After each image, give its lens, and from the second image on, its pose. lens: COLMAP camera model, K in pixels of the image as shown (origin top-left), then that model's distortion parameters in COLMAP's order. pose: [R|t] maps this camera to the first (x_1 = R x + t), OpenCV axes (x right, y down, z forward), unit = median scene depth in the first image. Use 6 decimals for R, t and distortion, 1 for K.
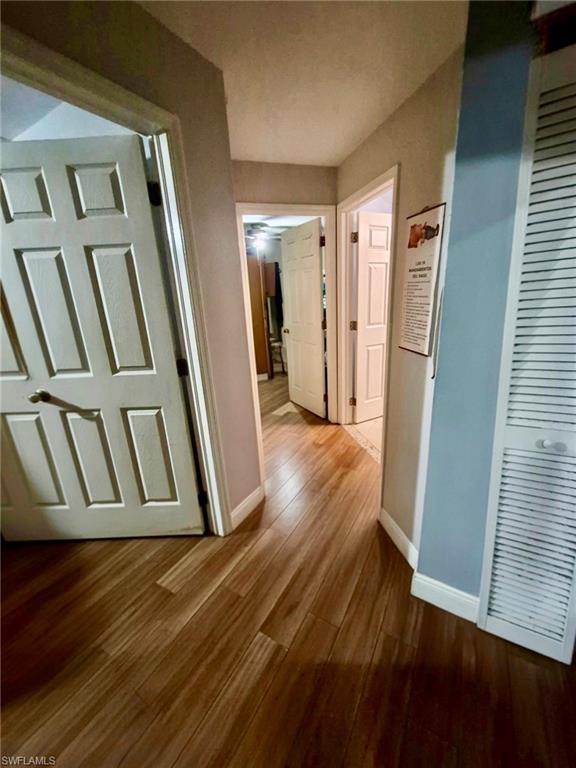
lens RADIAL K [[301.4, 0, 290.5], [0, 301.4, 380.7], [0, 0, 1]] dist [-0.003017, -0.001090]
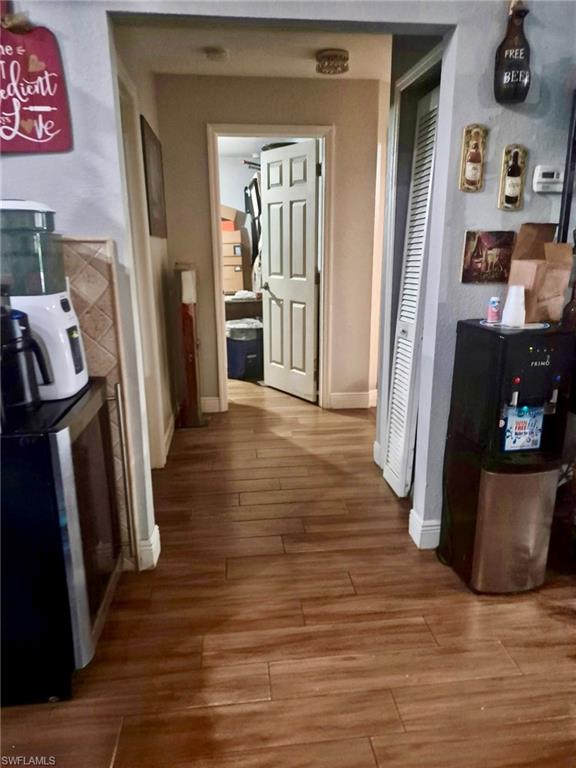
lens RADIAL K [[534.2, 0, 288.3], [0, 534.2, 385.1], [0, 0, 1]] dist [0.010340, -0.002548]
pose [[0.602947, 0.257558, -0.755062, 1.646388], [-0.241152, 0.961018, 0.135241, 0.138941], [0.760461, 0.100542, 0.641553, -0.764169]]
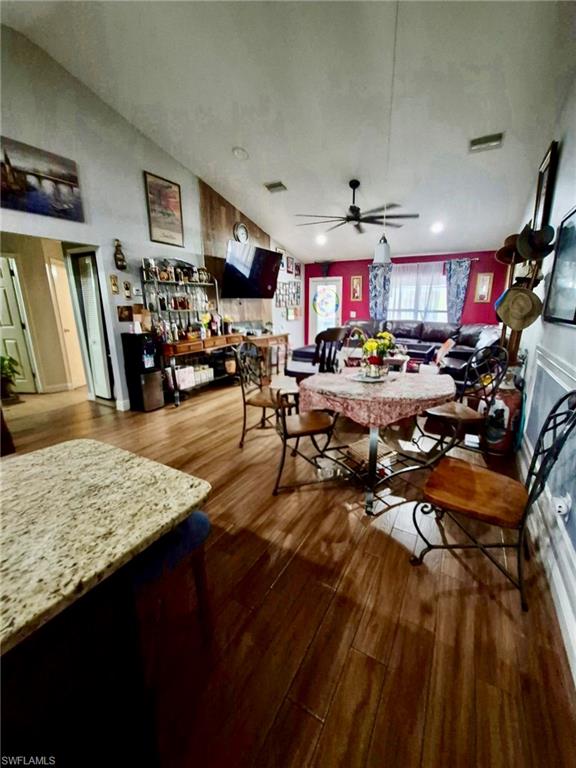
lens RADIAL K [[301.4, 0, 302.3], [0, 301.4, 378.5], [0, 0, 1]] dist [-0.003017, -0.001090]
pose [[0.997049, 0.043153, 0.063486, 2.174574], [-0.041378, 0.998722, -0.029016, 0.434326], [-0.064657, 0.026303, 0.997561, -2.100828]]
